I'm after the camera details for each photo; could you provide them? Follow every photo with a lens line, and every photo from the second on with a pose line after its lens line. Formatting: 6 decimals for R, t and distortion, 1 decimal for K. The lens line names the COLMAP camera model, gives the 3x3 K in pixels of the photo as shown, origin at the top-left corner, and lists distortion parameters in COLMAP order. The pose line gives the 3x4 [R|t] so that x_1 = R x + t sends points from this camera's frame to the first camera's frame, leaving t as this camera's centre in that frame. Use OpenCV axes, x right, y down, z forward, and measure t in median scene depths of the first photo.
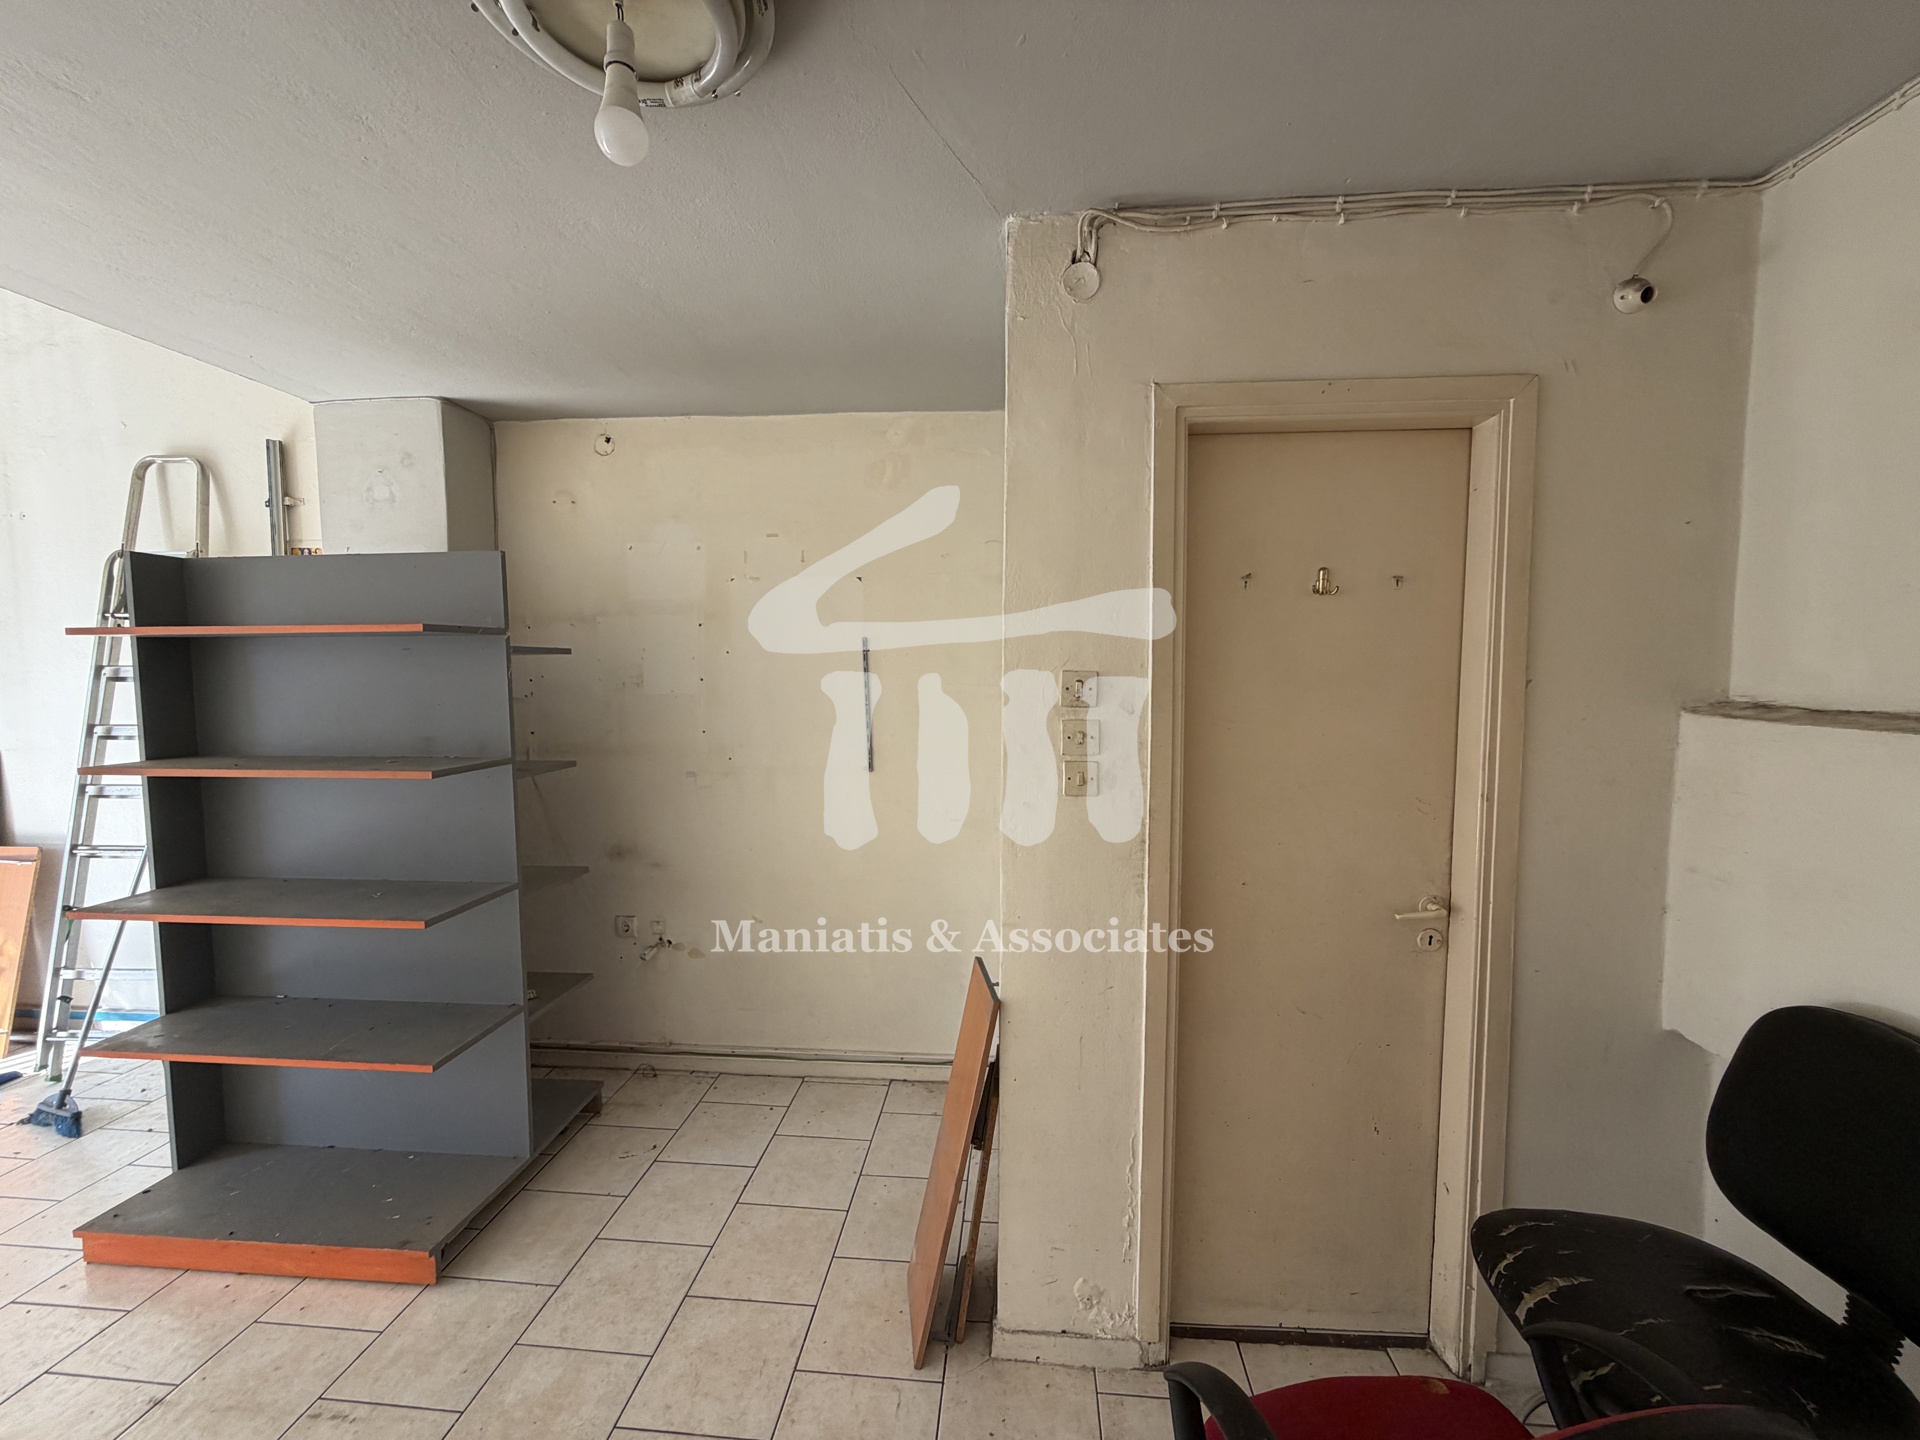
lens RADIAL K [[765.2, 0, 964.9], [0, 765.2, 718.4], [0, 0, 1]] dist [0.001087, -0.000520]
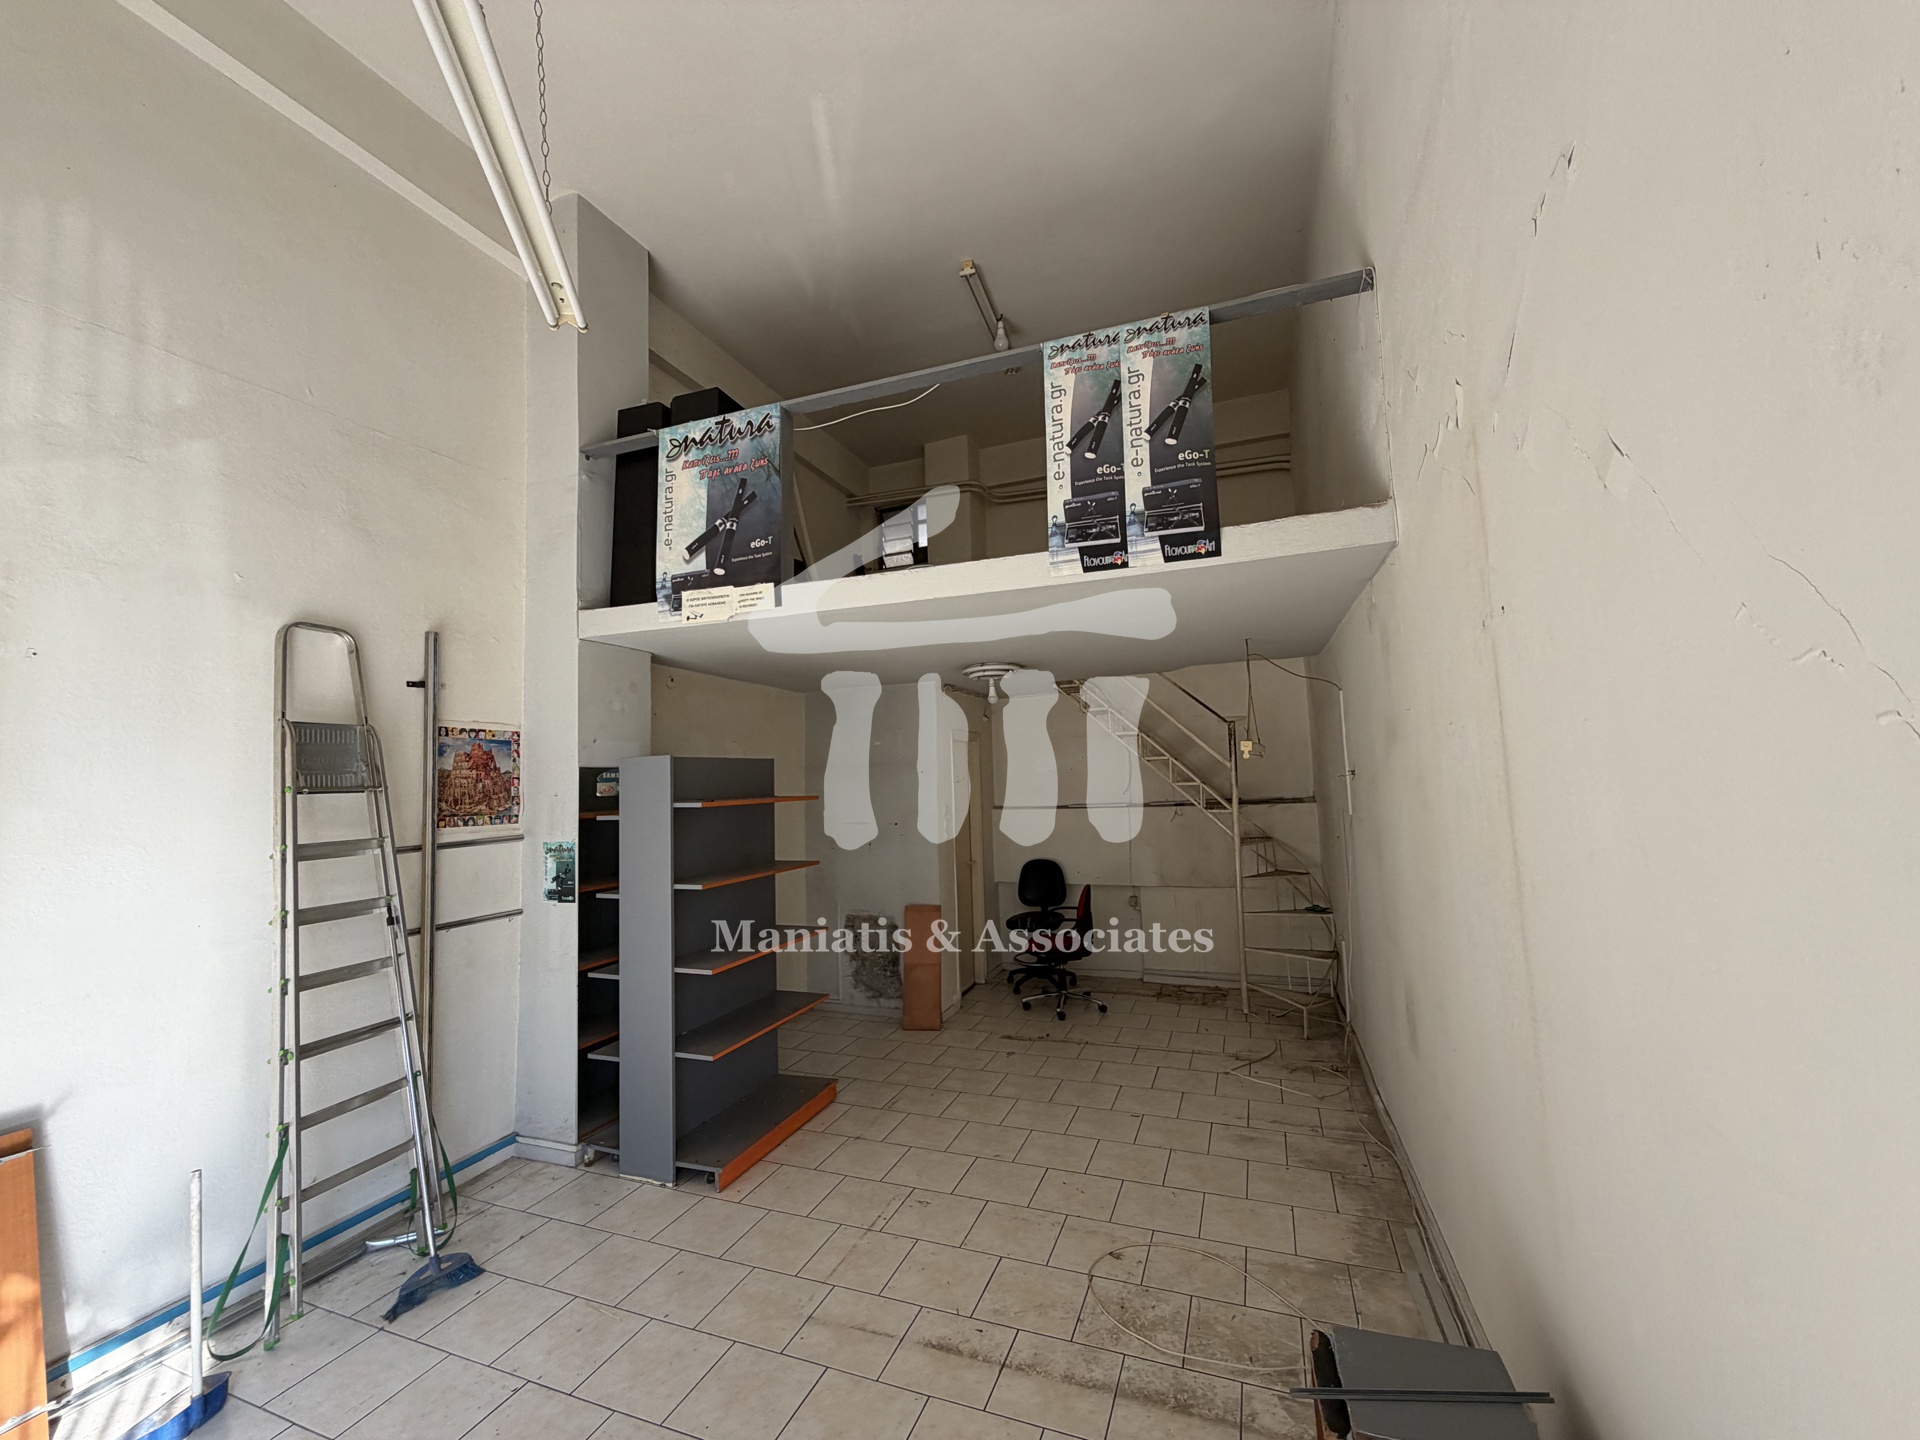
lens RADIAL K [[765.2, 0, 956.7], [0, 765.2, 714.5], [0, 0, 1]] dist [0.001087, -0.000520]
pose [[0.271711, 0.075950, 0.959377, -2.739738], [0.092523, 0.990202, -0.104594, -0.083882], [-0.957921, 0.117184, 0.262021, -0.031851]]
